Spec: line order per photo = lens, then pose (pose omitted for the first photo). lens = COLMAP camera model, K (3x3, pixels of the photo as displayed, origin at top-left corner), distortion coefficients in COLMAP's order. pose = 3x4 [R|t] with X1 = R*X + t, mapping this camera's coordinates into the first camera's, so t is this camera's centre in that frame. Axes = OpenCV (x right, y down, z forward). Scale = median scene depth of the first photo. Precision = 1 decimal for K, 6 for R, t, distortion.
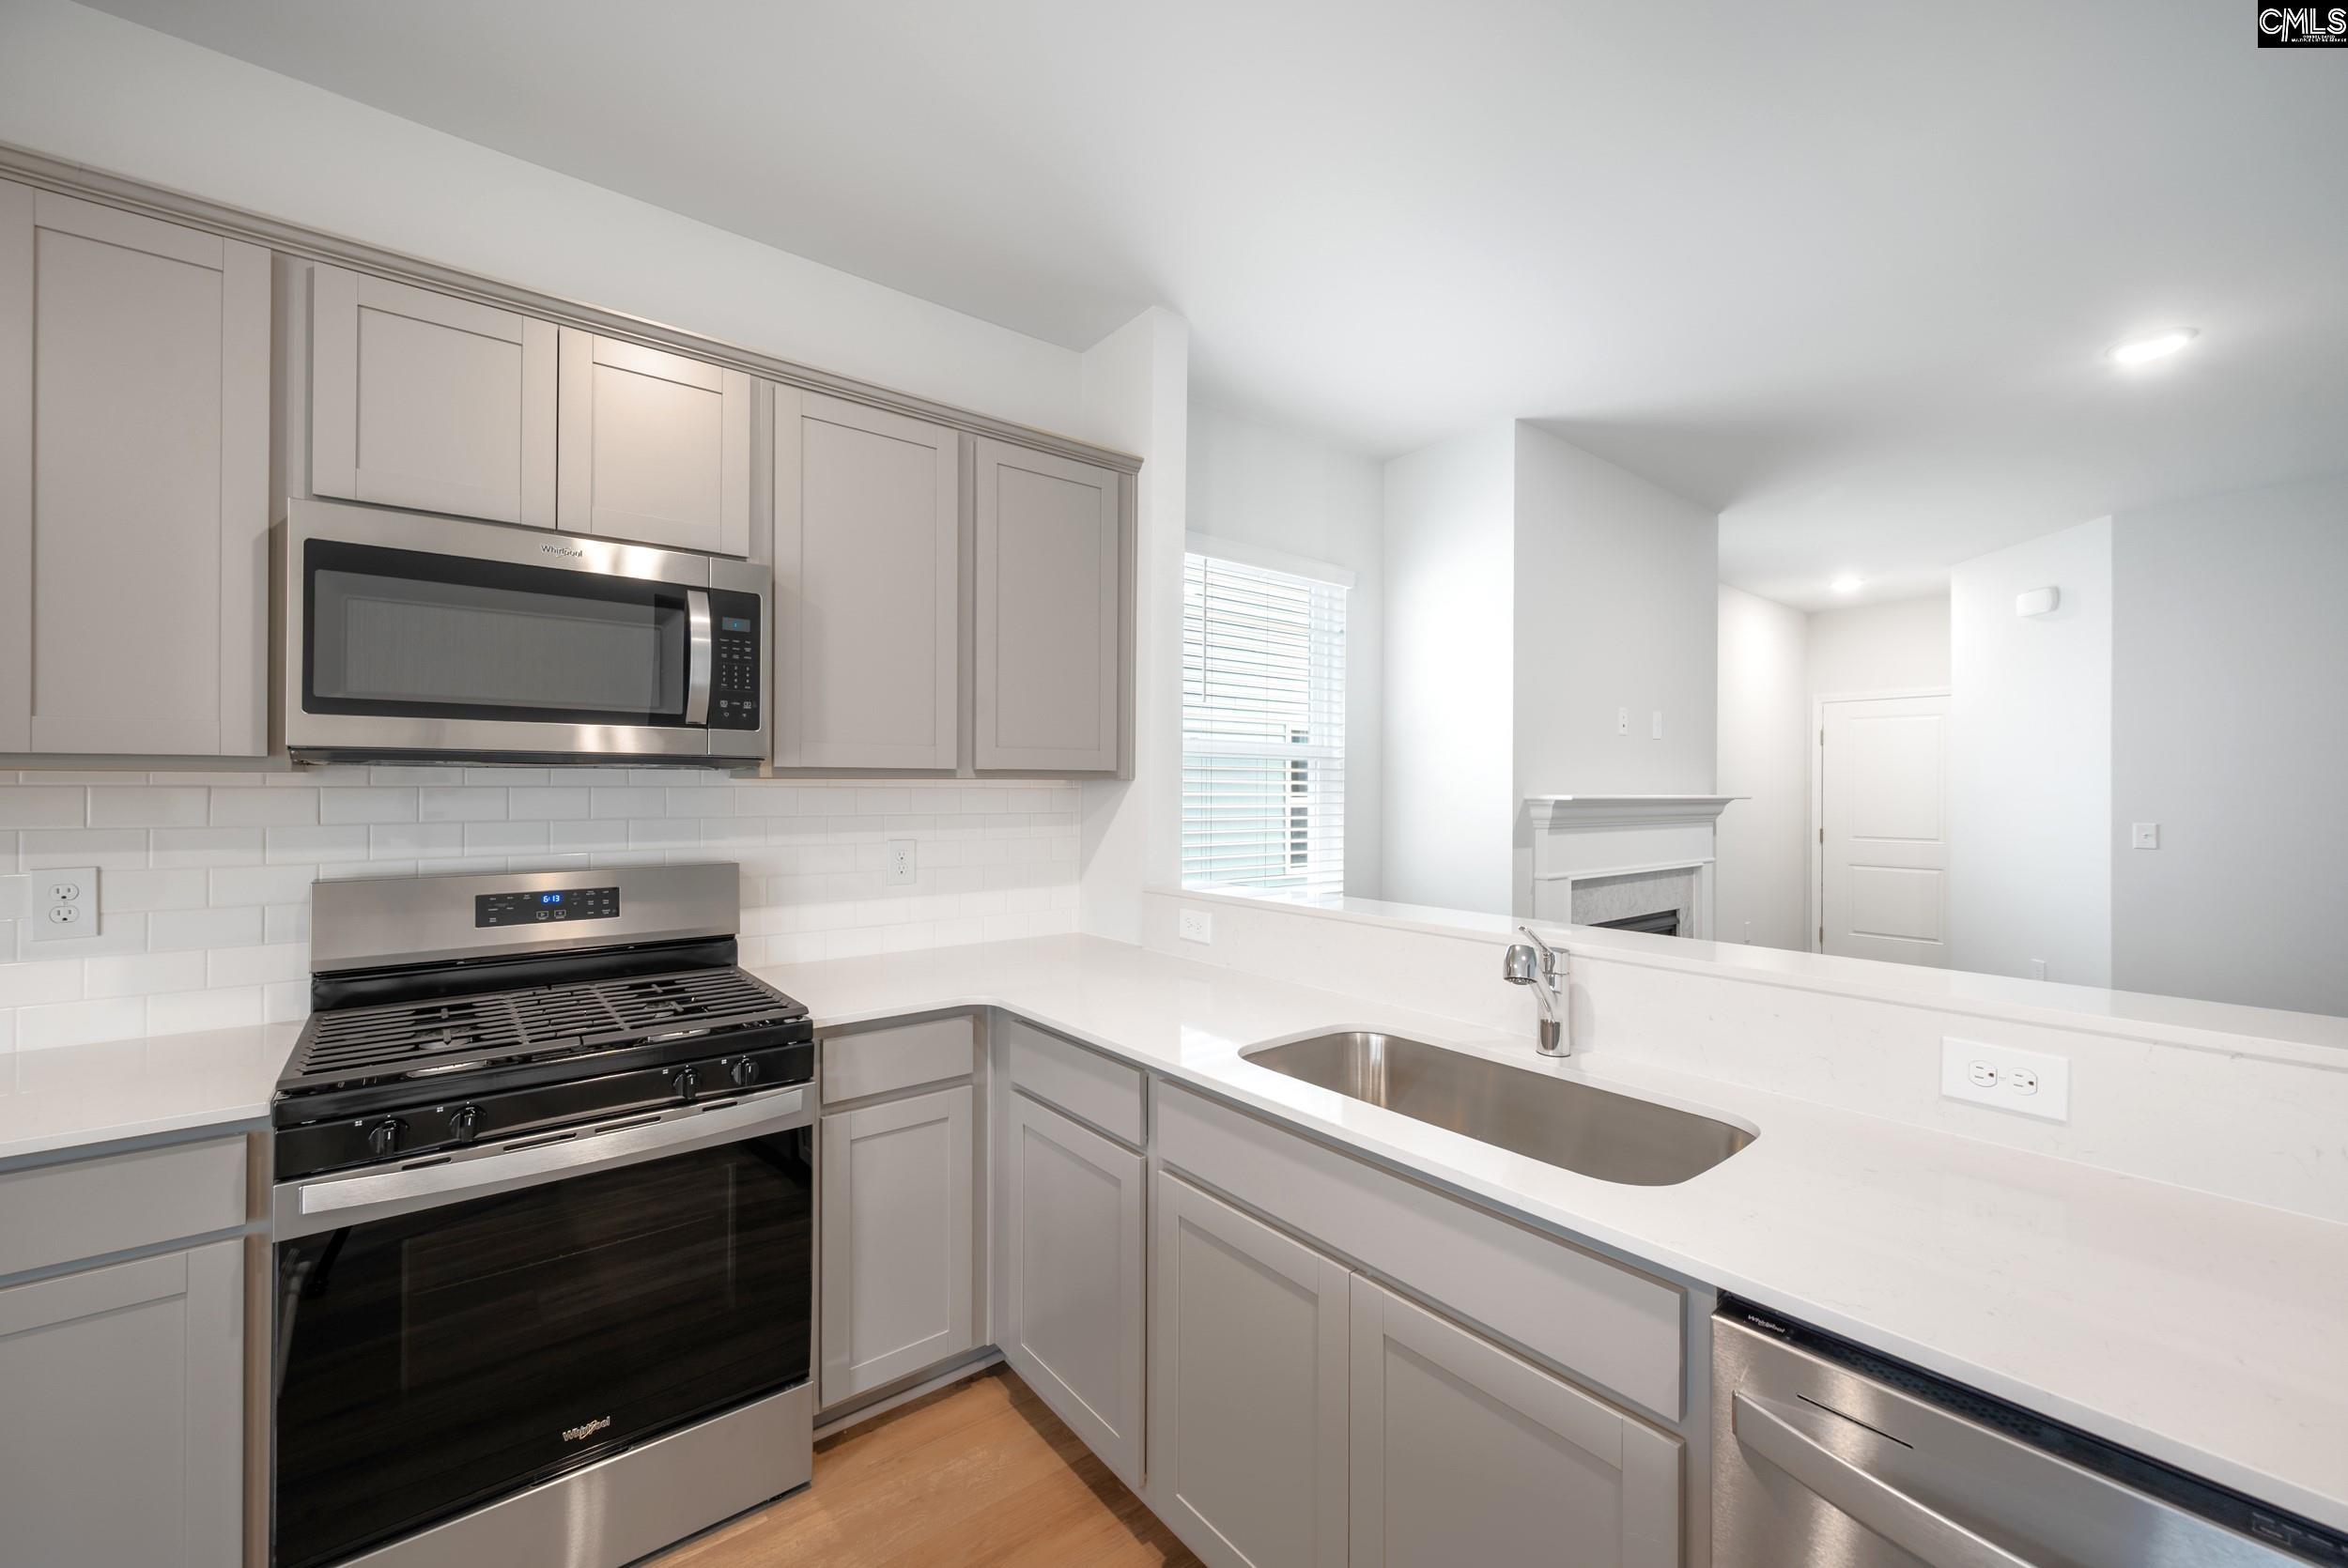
lens RADIAL K [[926.7, 0, 1186.0], [0, 926.7, 784.6], [0, 0, 1]] dist [-0.000111, -0.000087]
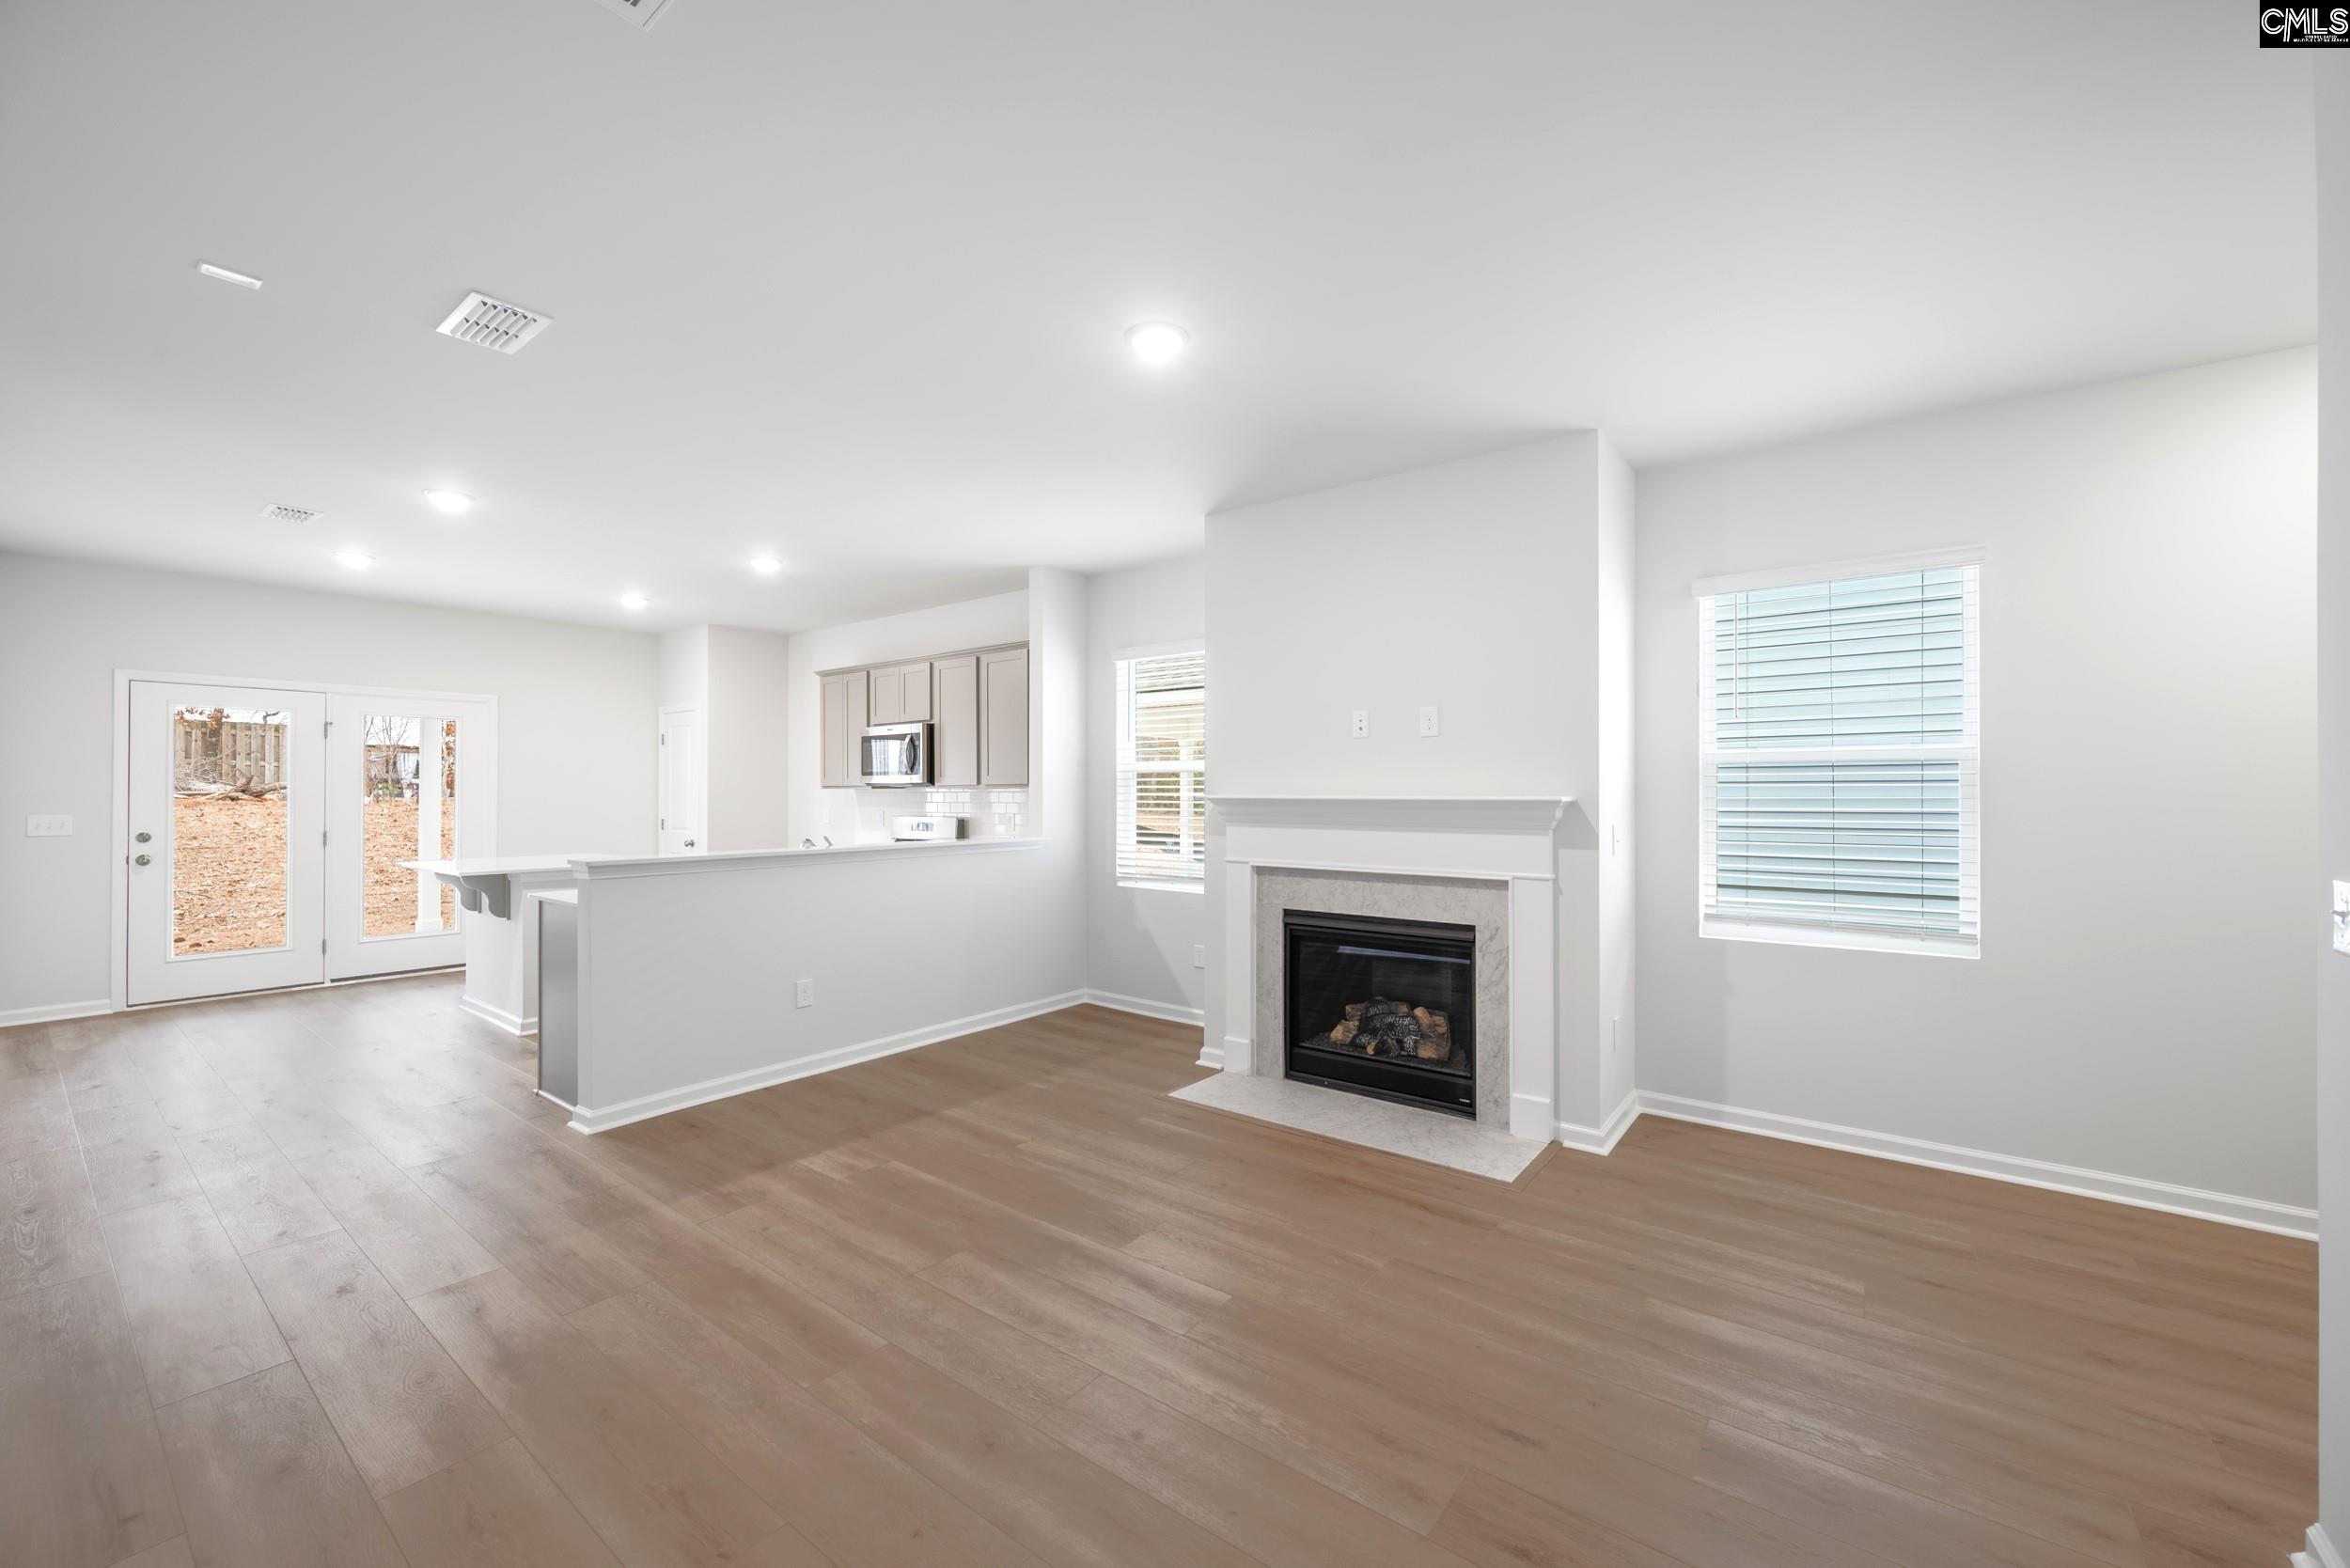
lens RADIAL K [[922.4, 0, 1180.6], [0, 922.4, 787.5], [0, 0, 1]] dist [0.000203, 0.000313]
pose [[0.227114, -0.009283, -0.973824, 2.389277], [0.007186, 0.999943, -0.007856, 0.014761], [0.973842, -0.005214, 0.227168, 0.958999]]
